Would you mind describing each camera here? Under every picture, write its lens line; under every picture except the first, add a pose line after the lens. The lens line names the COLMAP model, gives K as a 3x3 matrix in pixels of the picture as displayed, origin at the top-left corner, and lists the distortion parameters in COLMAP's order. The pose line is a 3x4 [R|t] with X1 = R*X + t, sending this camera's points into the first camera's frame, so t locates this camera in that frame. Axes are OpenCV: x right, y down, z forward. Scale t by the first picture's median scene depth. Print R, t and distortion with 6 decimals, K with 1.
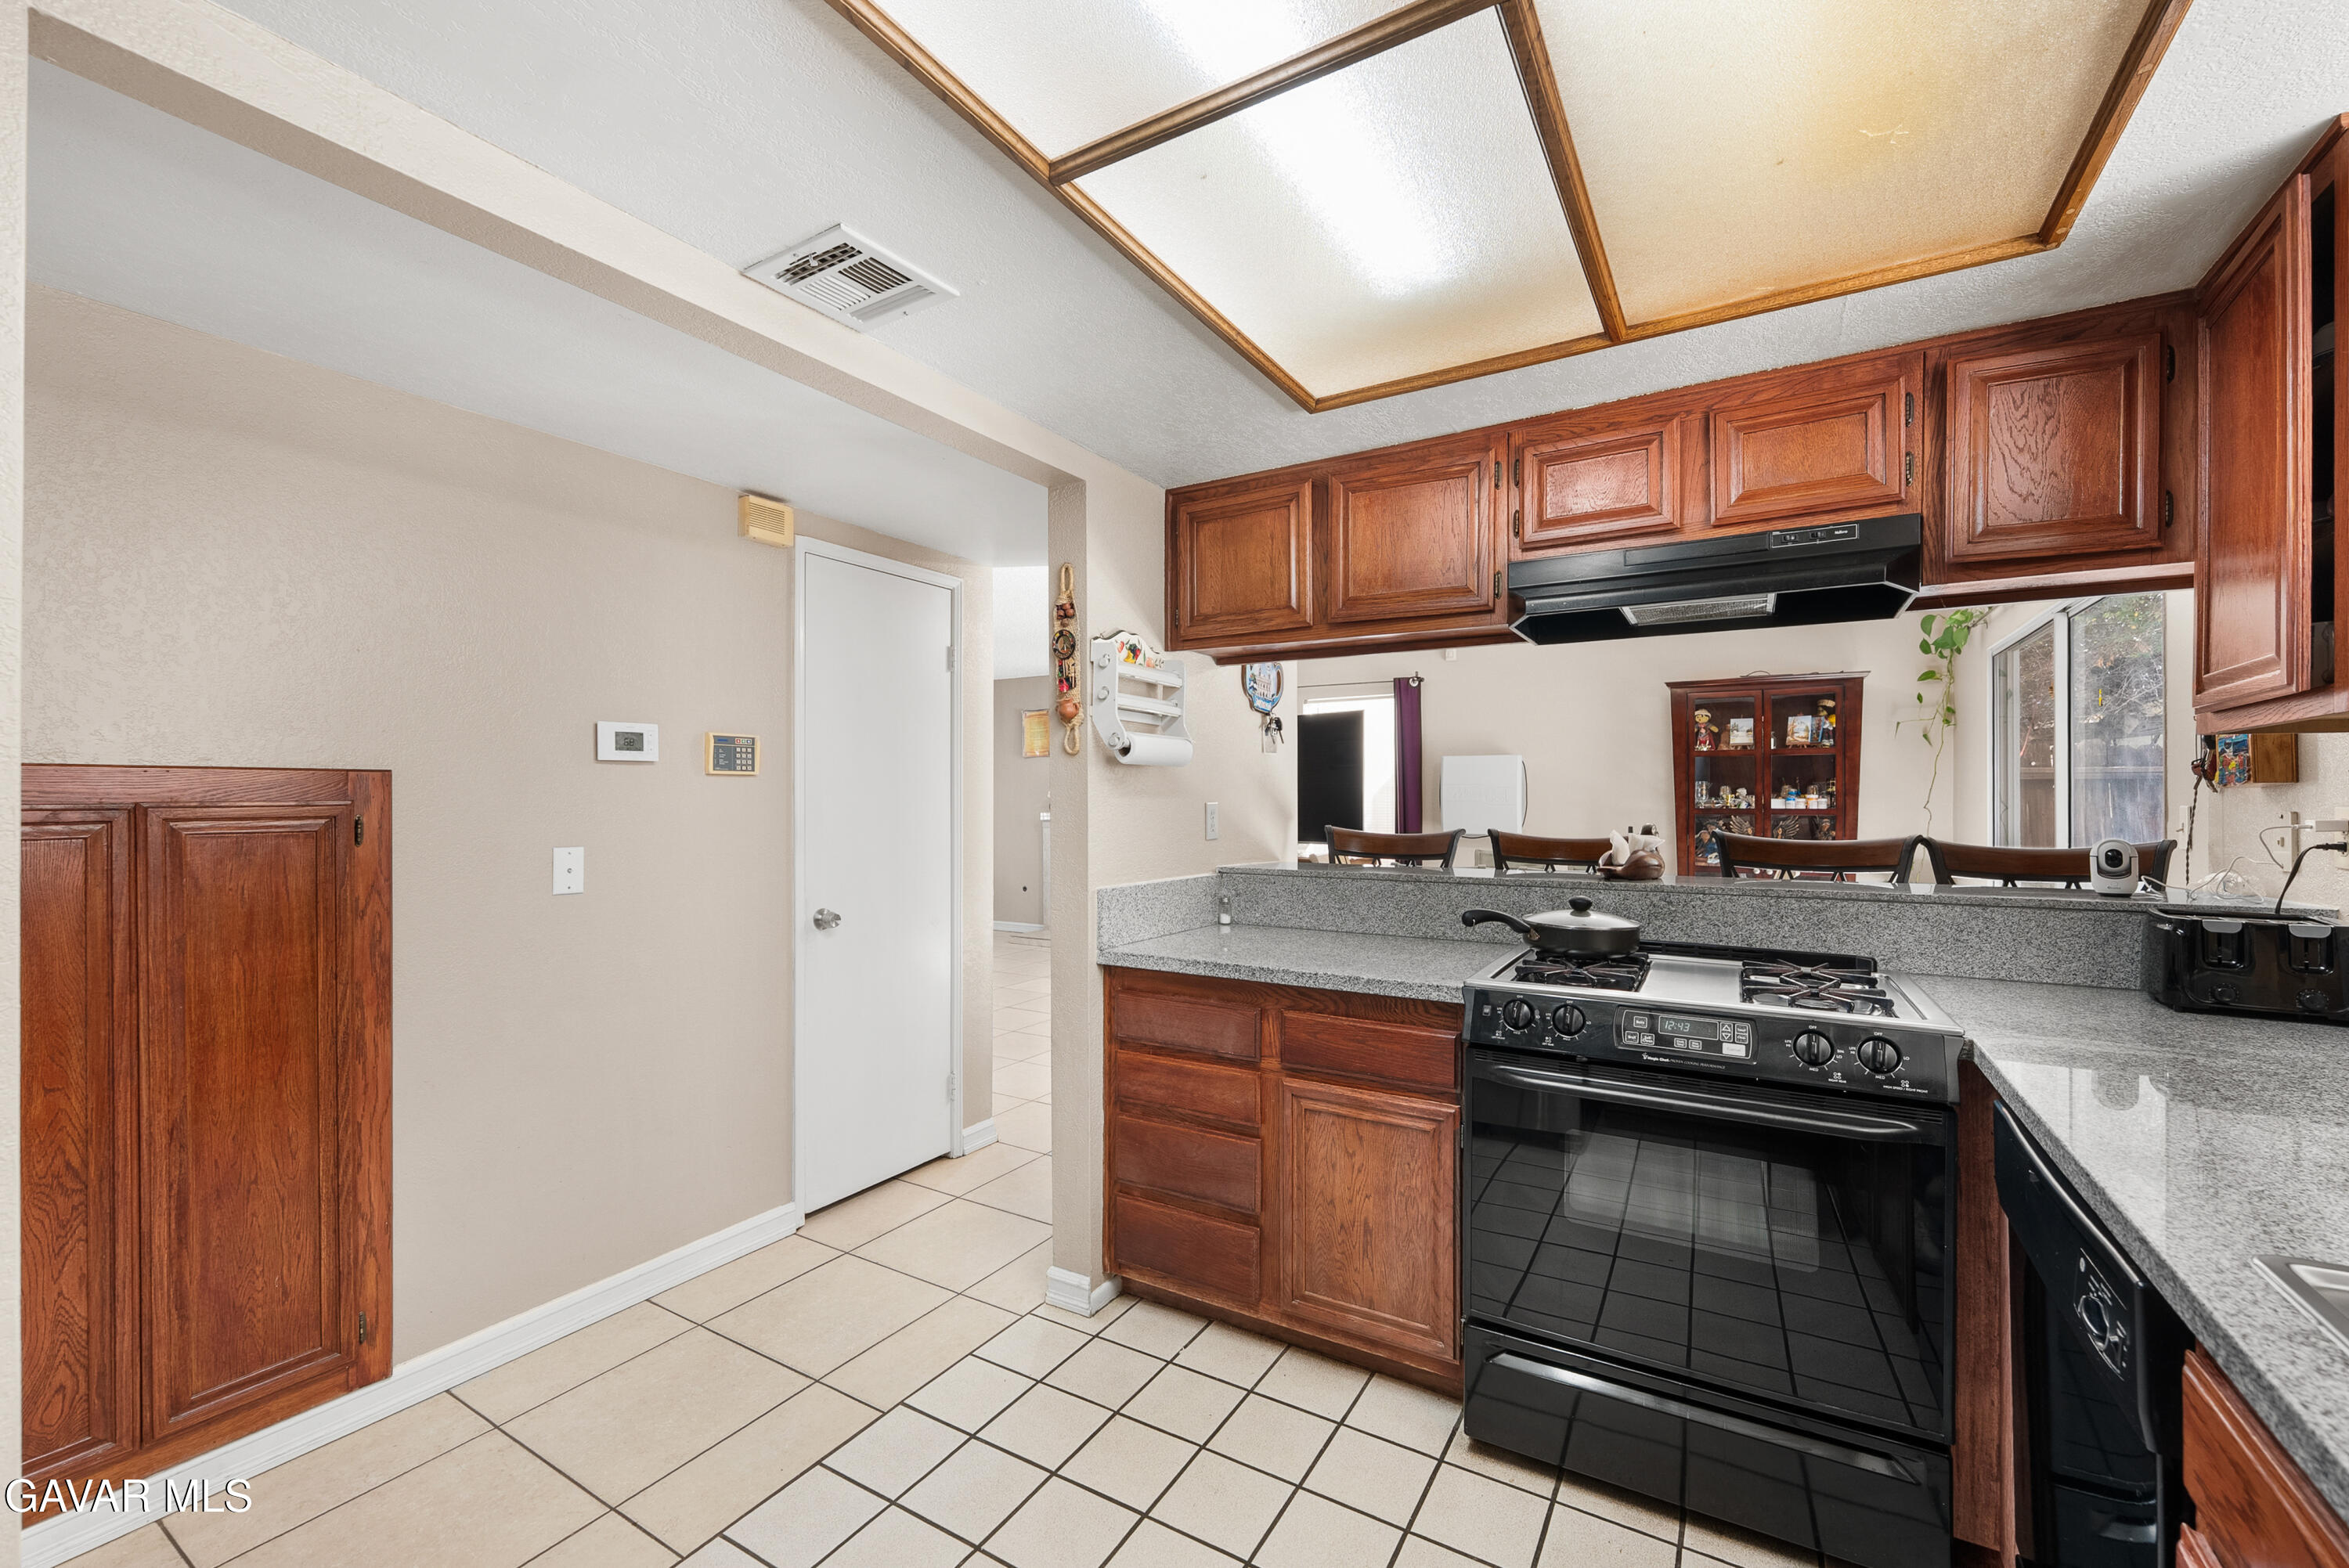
lens RADIAL K [[954.5, 0, 1197.2], [0, 954.5, 792.0], [0, 0, 1]] dist [-0.006868, 0.000686]
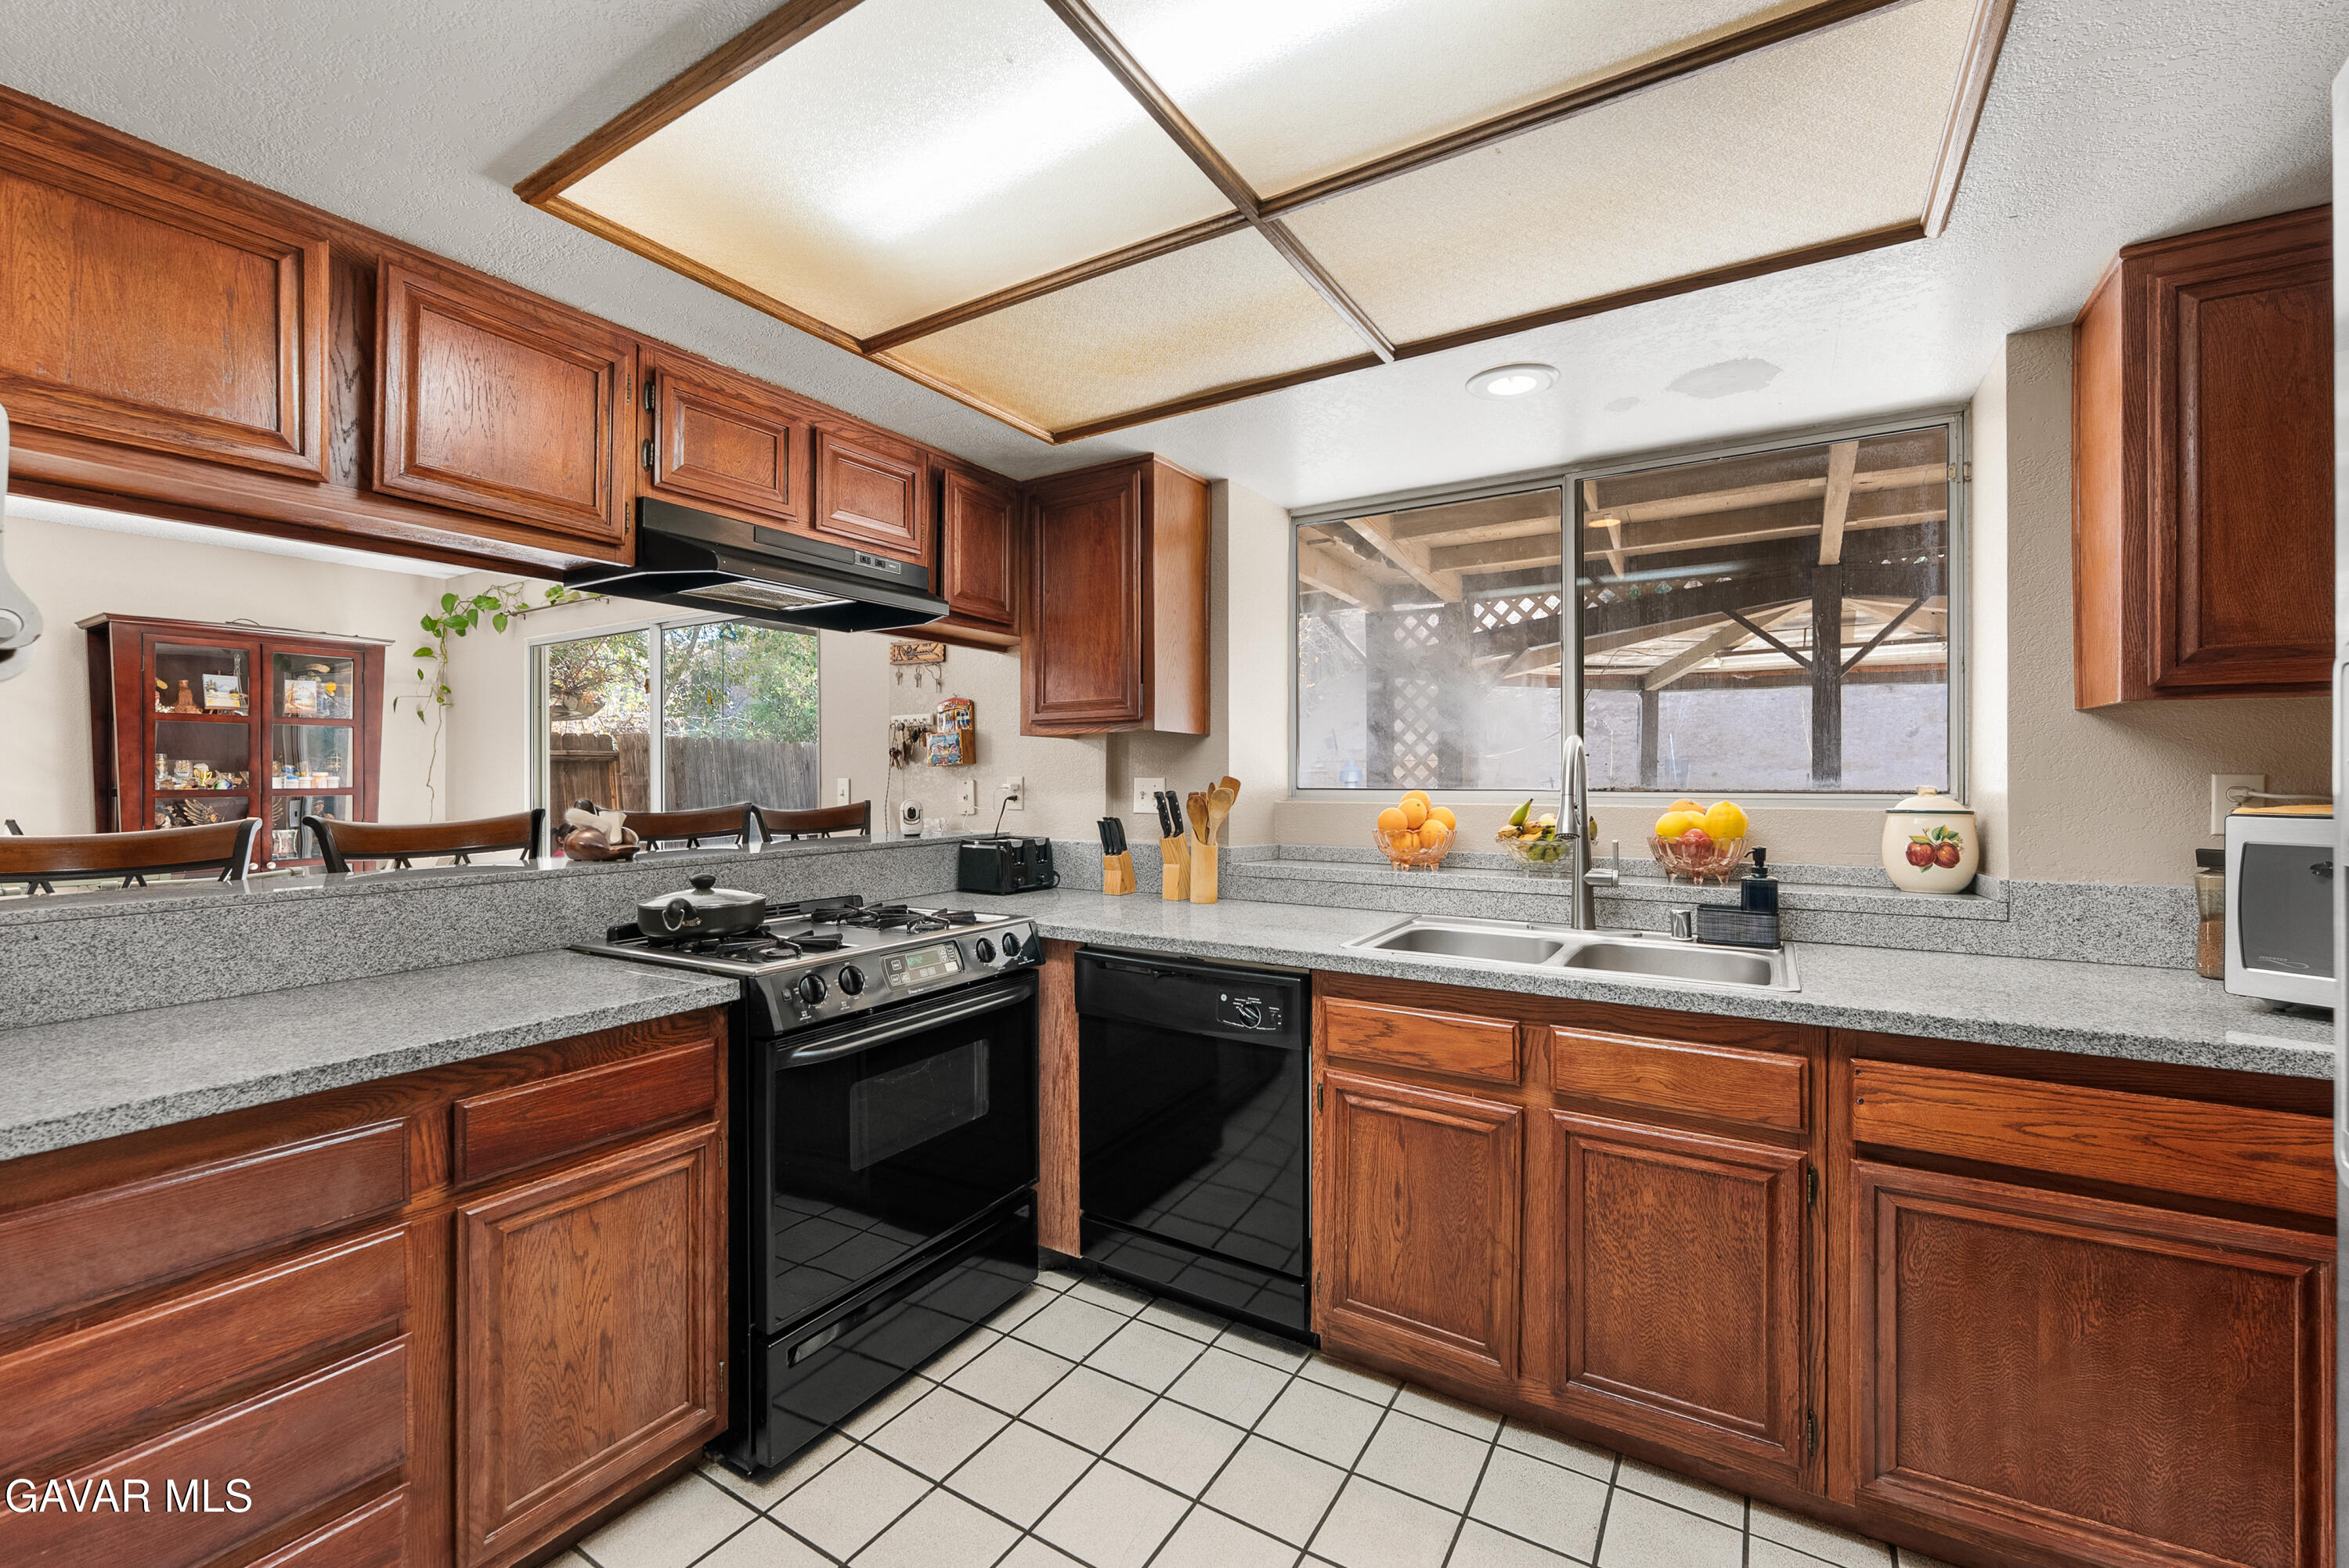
lens RADIAL K [[954.5, 0, 1175.0], [0, 954.5, 775.1], [0, 0, 1]] dist [-0.006868, 0.000686]
pose [[0.026594, 0.000246, 0.999646, -0.541420], [-0.002114, 0.999998, -0.000190, 0.010365], [-0.999644, -0.002108, 0.026594, 0.516798]]
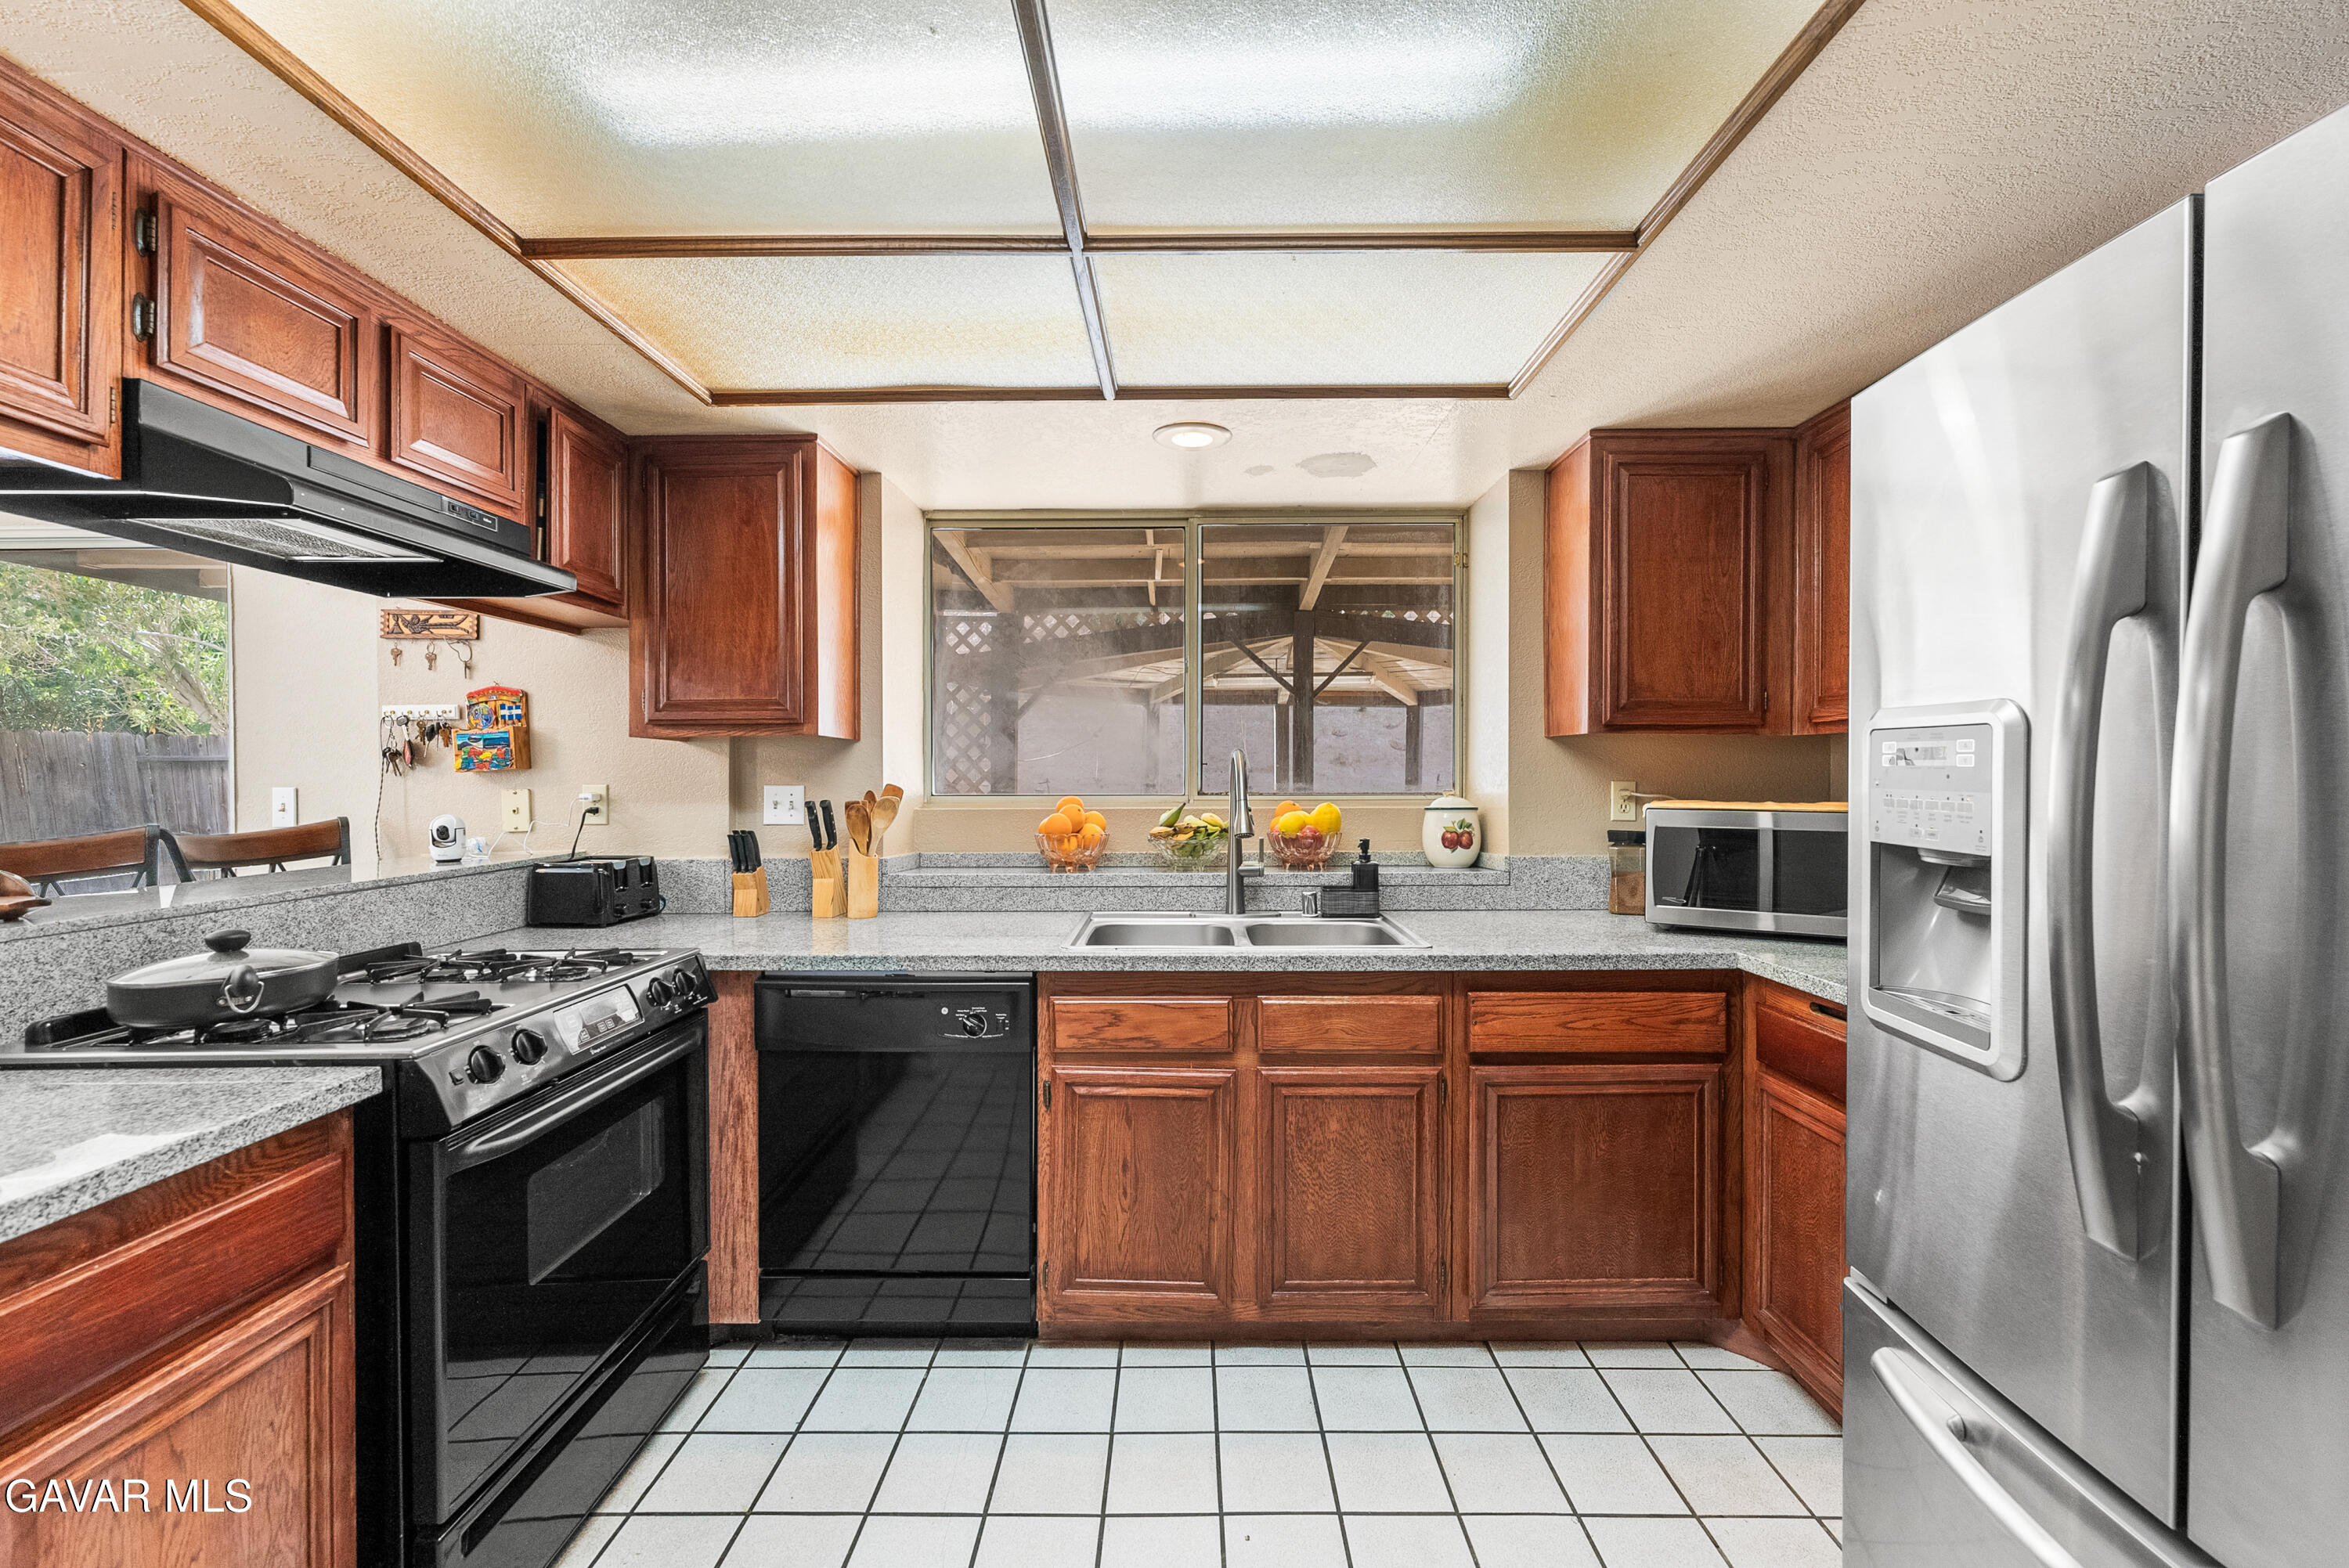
lens RADIAL K [[954.5, 0, 1175.7], [0, 954.5, 782.6], [0, 0, 1]] dist [-0.006868, 0.000686]
pose [[-0.495301, -0.006208, 0.868699, -0.510210], [-0.000640, 0.999977, 0.006781, 0.001376], [-0.868721, 0.002803, -0.495294, 0.767634]]
